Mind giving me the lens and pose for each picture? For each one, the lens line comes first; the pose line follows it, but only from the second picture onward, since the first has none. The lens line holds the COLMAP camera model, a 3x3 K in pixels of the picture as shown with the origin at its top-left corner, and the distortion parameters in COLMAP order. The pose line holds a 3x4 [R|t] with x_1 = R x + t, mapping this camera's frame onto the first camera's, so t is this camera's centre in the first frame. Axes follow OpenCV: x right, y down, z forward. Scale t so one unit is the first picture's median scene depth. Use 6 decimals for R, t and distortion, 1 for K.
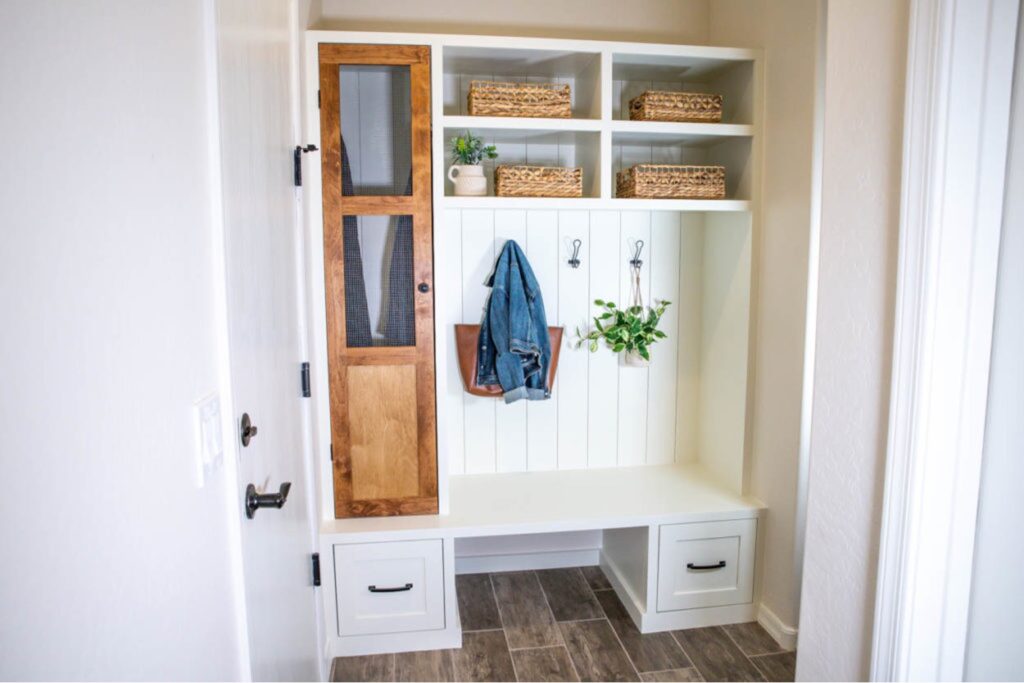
lens RADIAL K [[749.5, 0, 512.6], [0, 749.5, 348.5], [0, 0, 1]] dist [-0.075319, 0.000359]
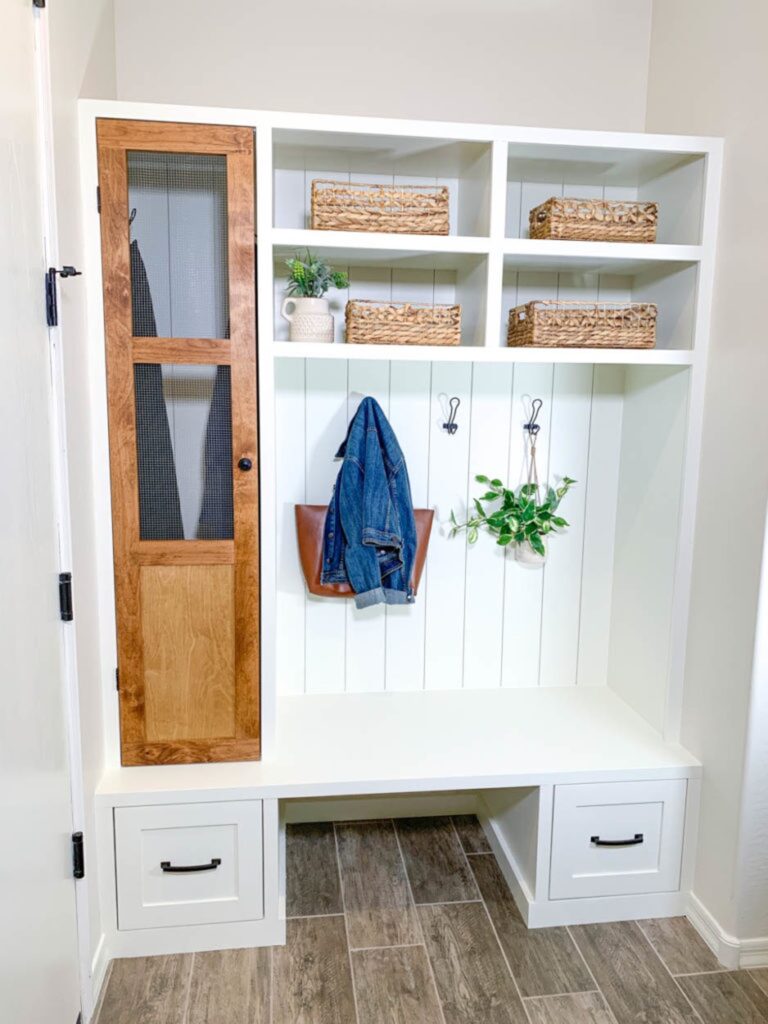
lens RADIAL K [[826.3, 0, 384.0], [0, 826.3, 512.0], [0, 0, 1]] dist [0.103682, -0.173592]
pose [[0.999646, 0.022370, -0.014374, 0.032311], [-0.021982, 0.999404, 0.026604, -0.055800], [0.014960, -0.026278, 0.999543, 0.165542]]
